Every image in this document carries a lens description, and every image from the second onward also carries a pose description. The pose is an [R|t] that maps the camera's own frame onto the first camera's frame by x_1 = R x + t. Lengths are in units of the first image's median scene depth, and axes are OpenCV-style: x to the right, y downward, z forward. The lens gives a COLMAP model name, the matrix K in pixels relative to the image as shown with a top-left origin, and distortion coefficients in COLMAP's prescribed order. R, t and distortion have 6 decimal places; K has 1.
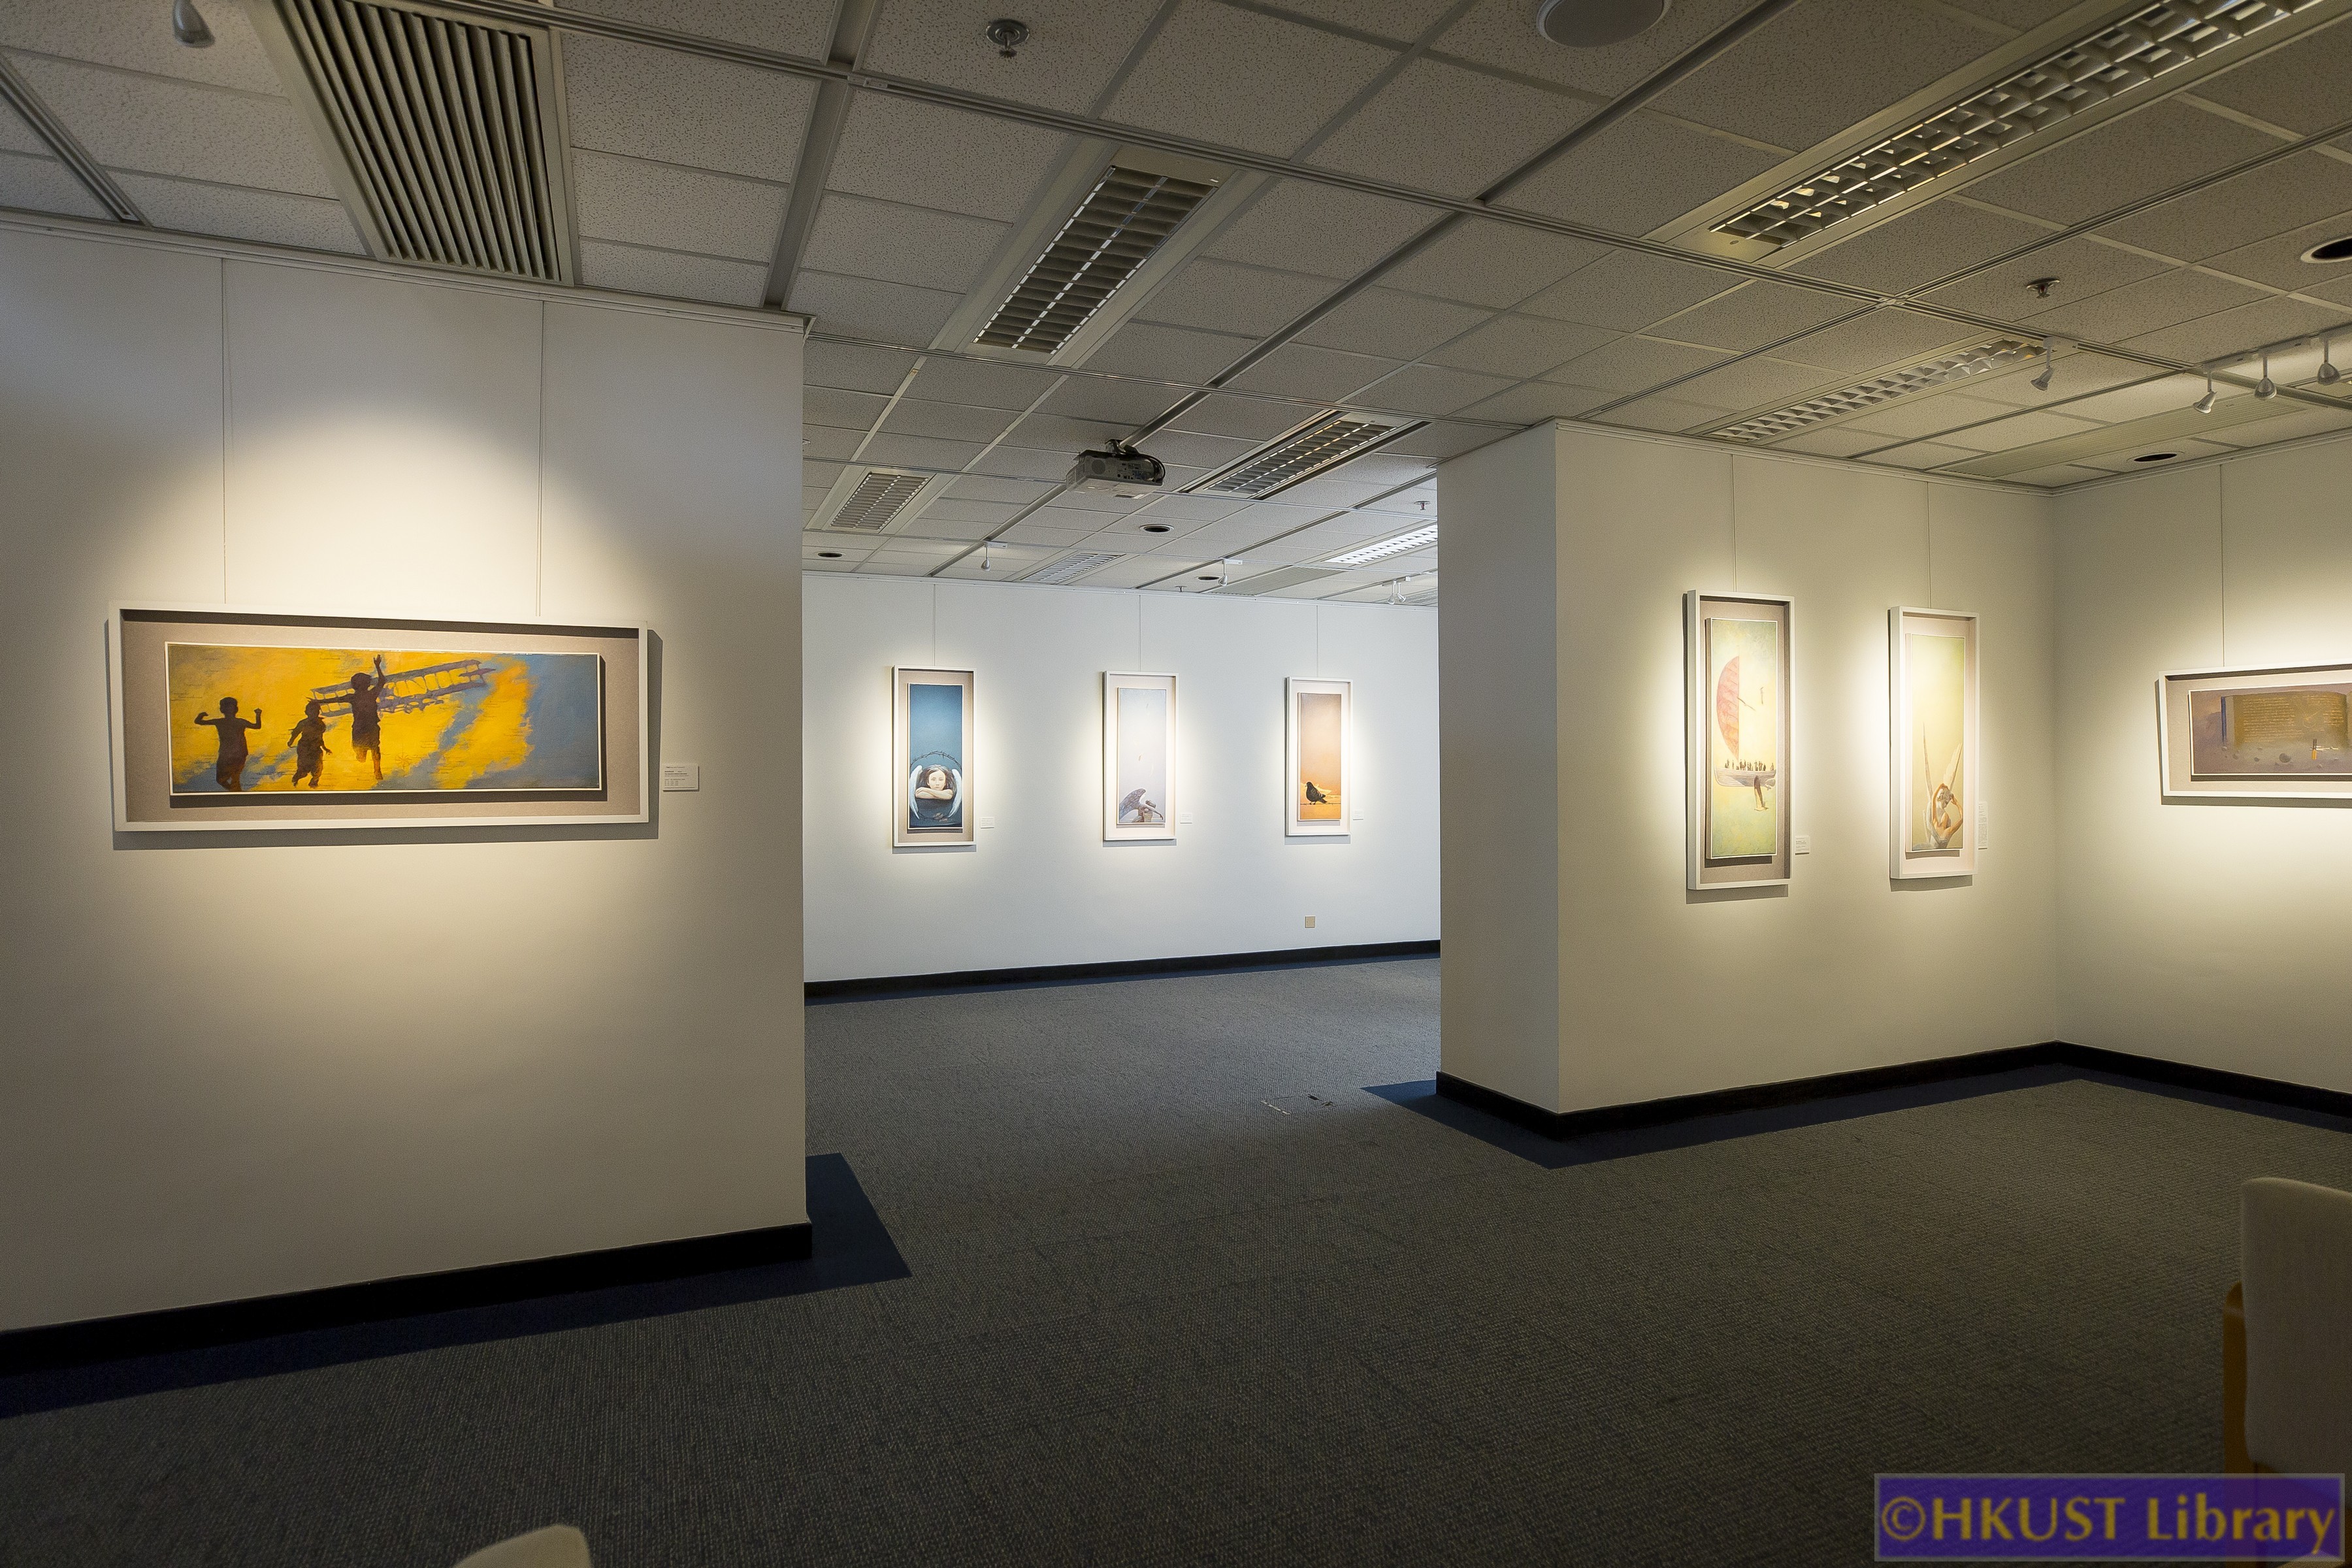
lens RADIAL K [[1256.9, 0, 1176.0], [0, 1256.9, 784.0], [0, 0, 1]] dist [-0.019041, 0.001717]
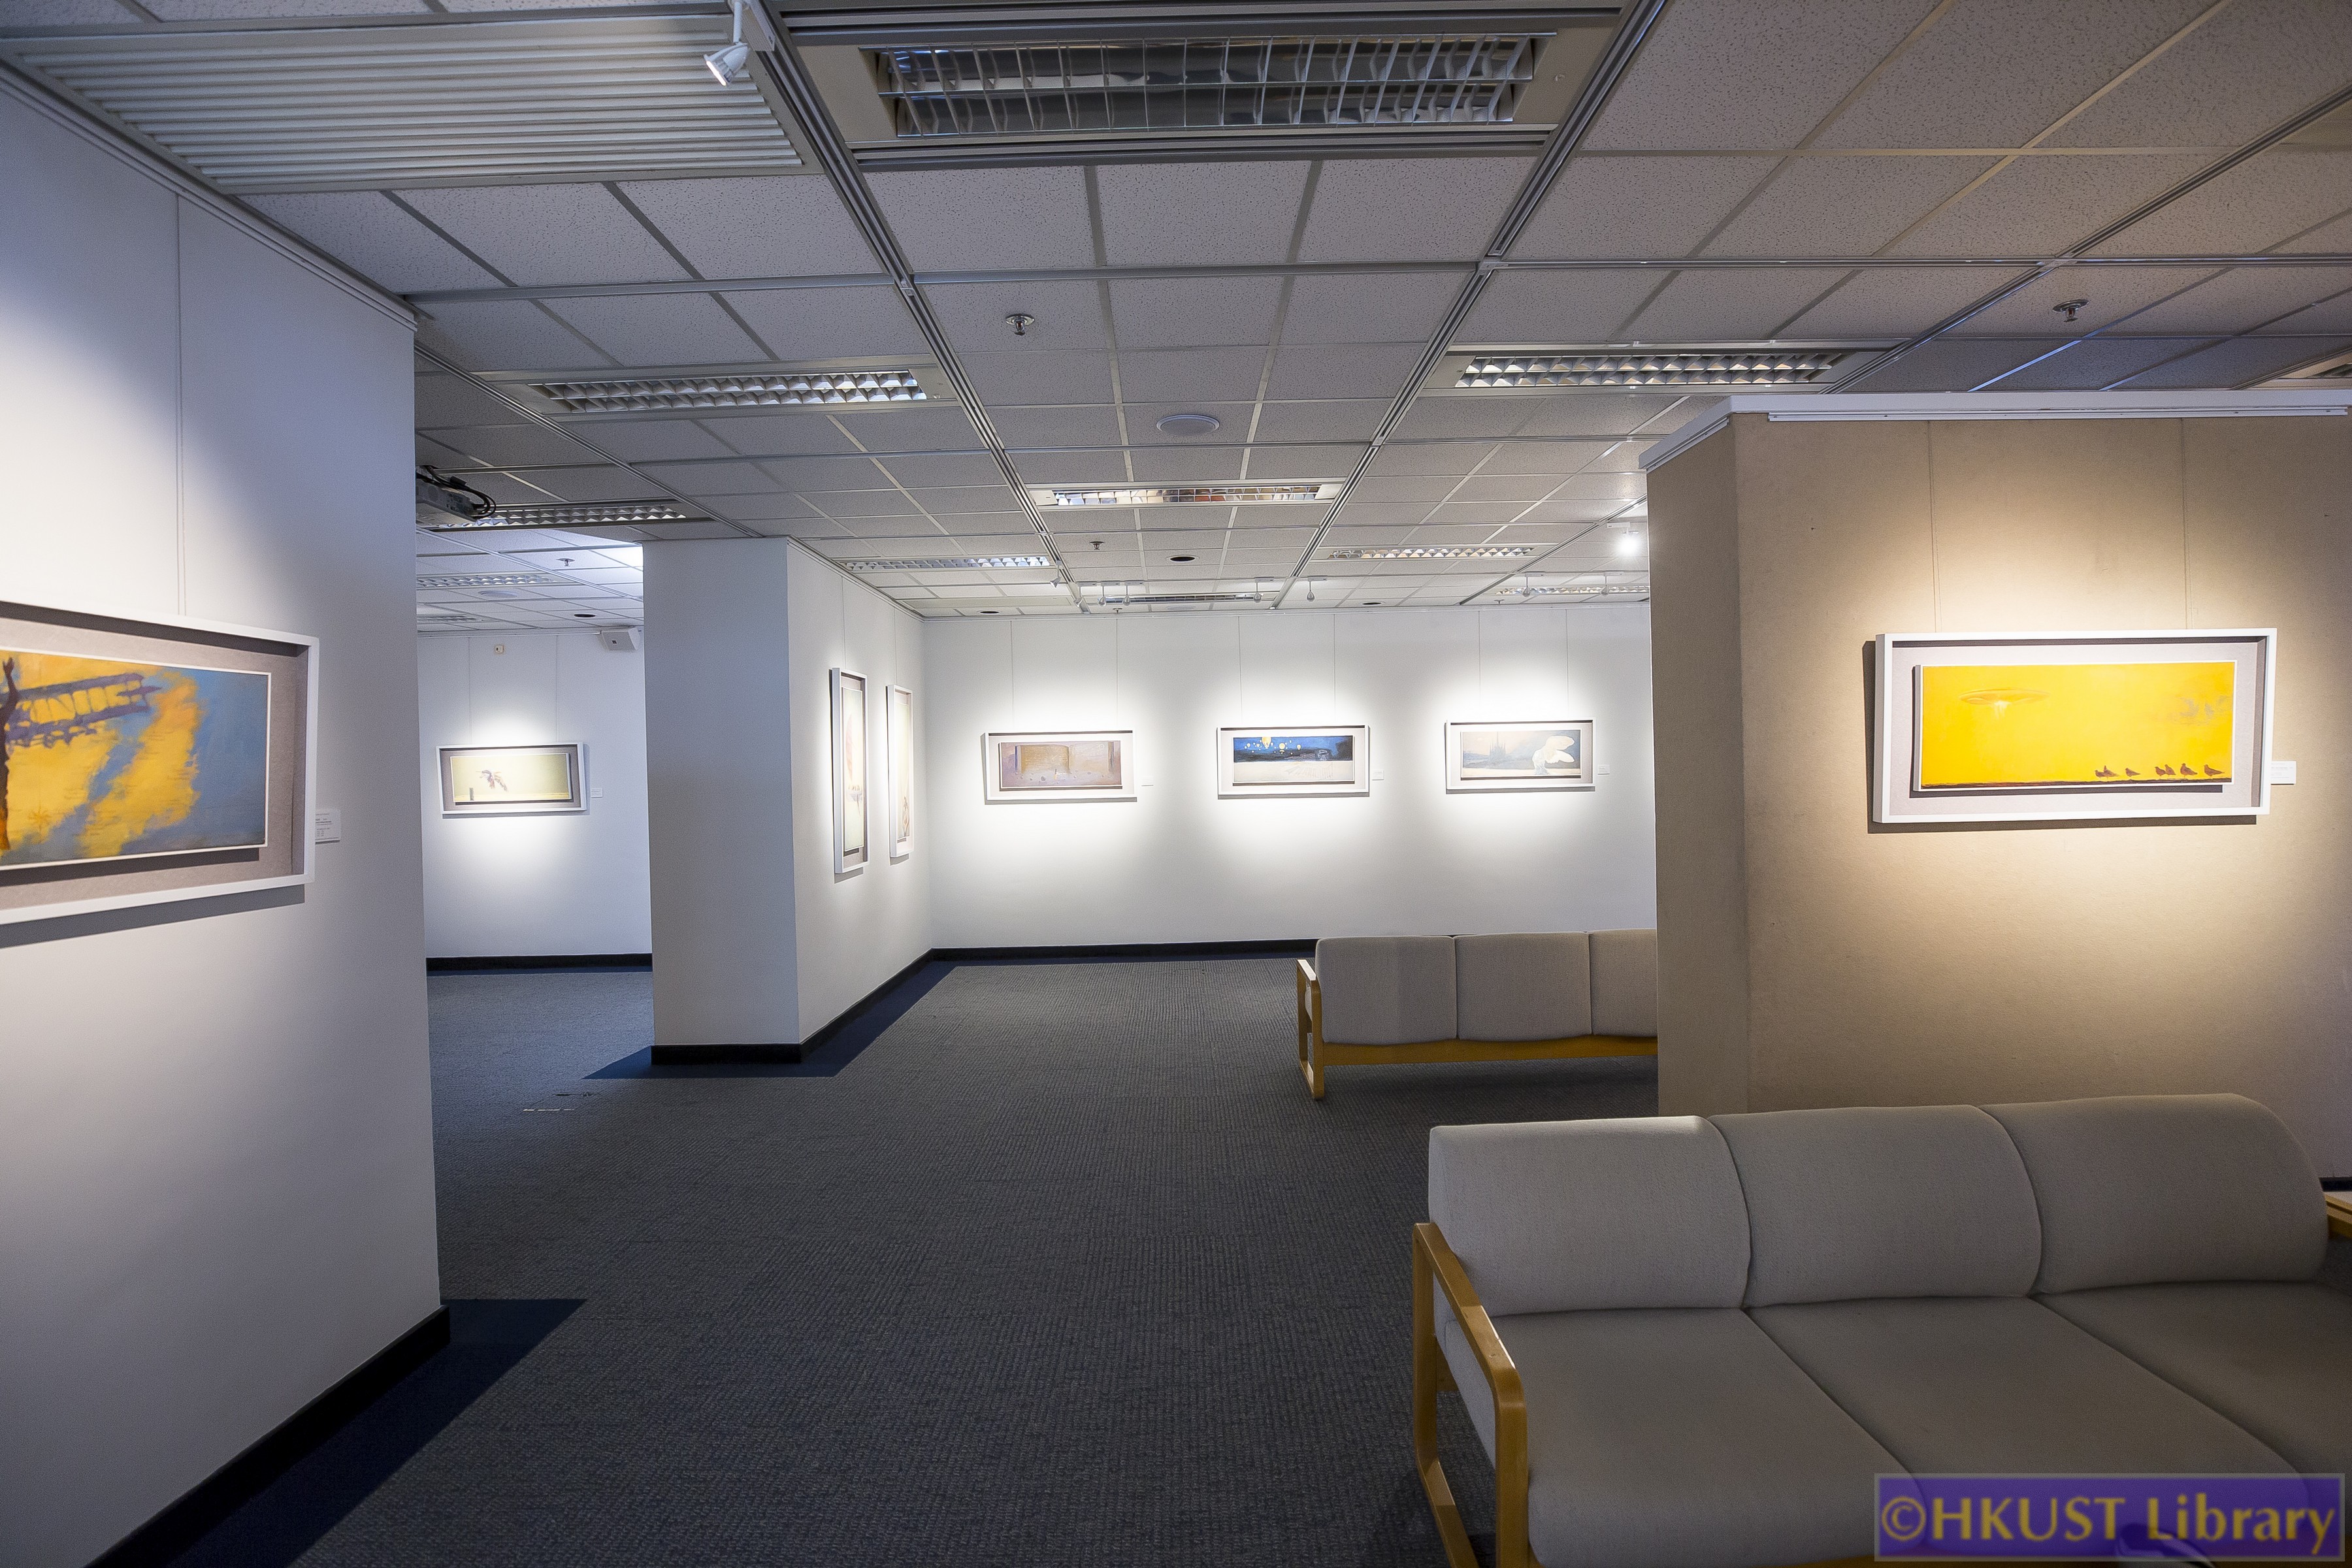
lens RADIAL K [[1069.7, 0, 1176.0], [0, 1069.7, 784.0], [0, 0, 1]] dist [-0.029442, 0.005520]
pose [[0.402064, -0.013604, 0.915510, -0.564214], [0.021743, 0.999750, 0.005307, -0.017198], [-0.915353, 0.017772, 0.402260, 0.141241]]
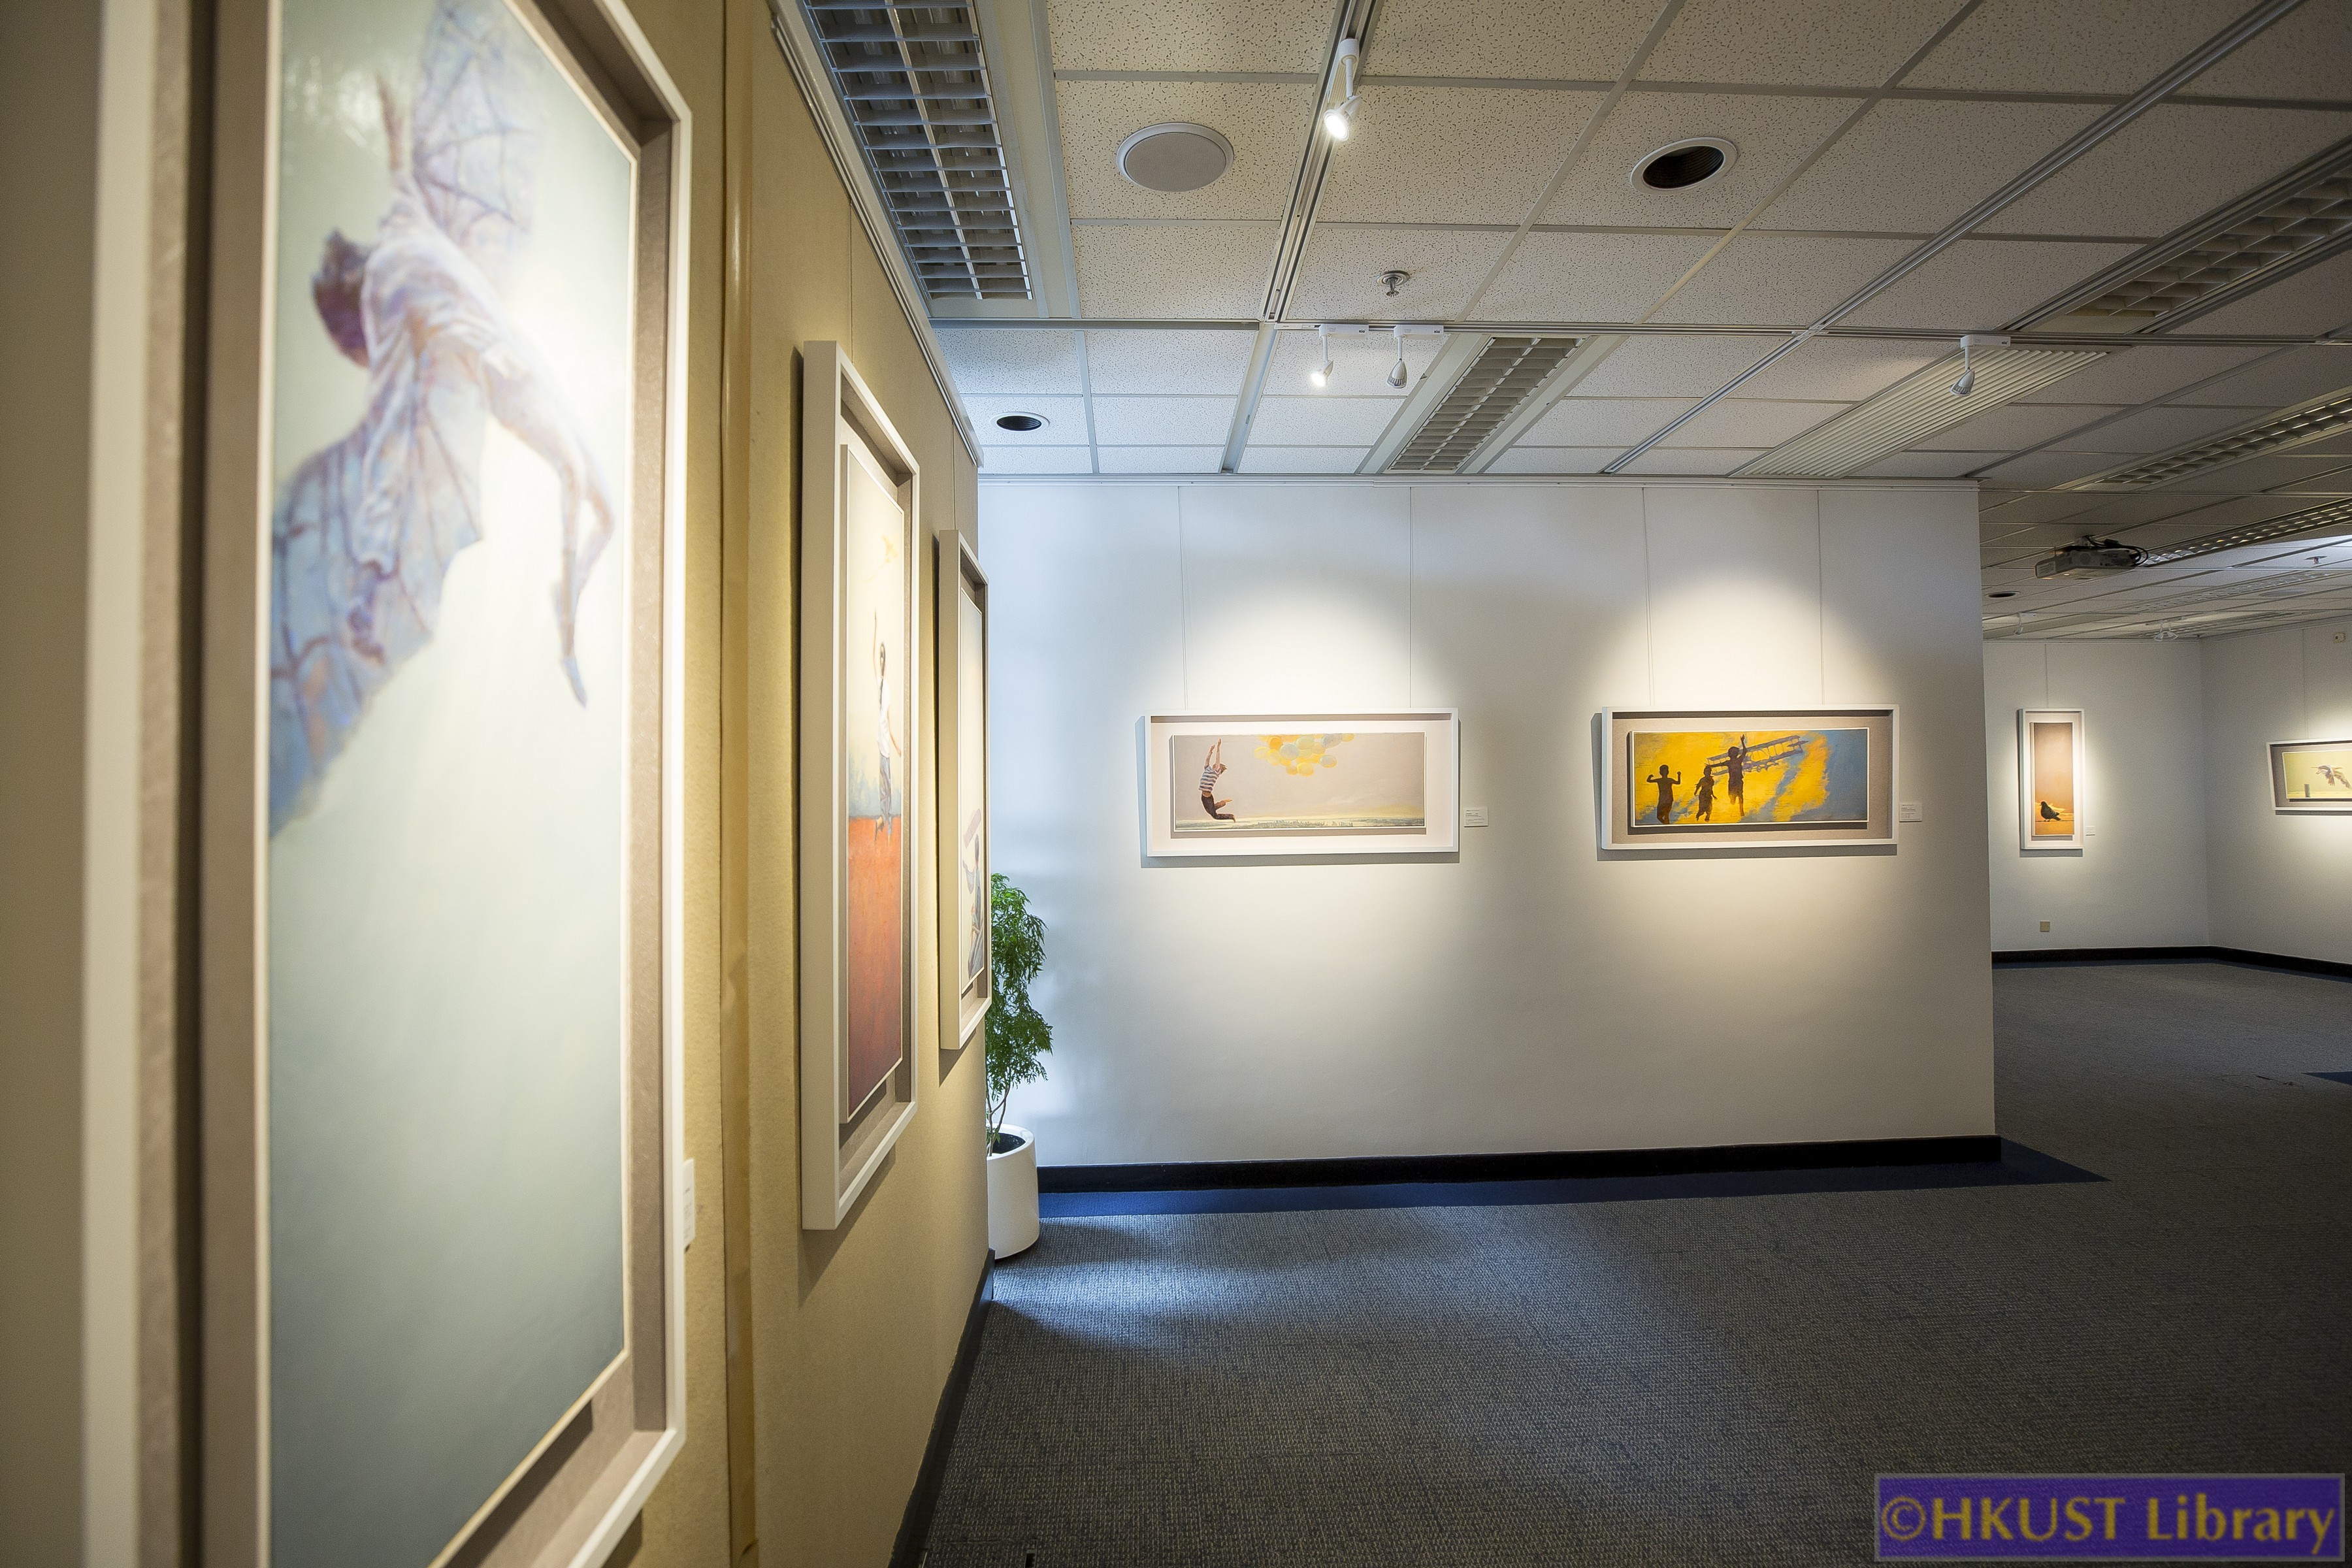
lens RADIAL K [[1069.7, 0, 1176.0], [0, 1069.7, 784.0], [0, 0, 1]] dist [-0.029442, 0.005520]
pose [[0.931215, -0.015112, -0.364156, -0.514411], [0.009809, 0.999817, -0.016409, -0.017800], [0.364338, 0.011708, 0.931193, -0.294538]]
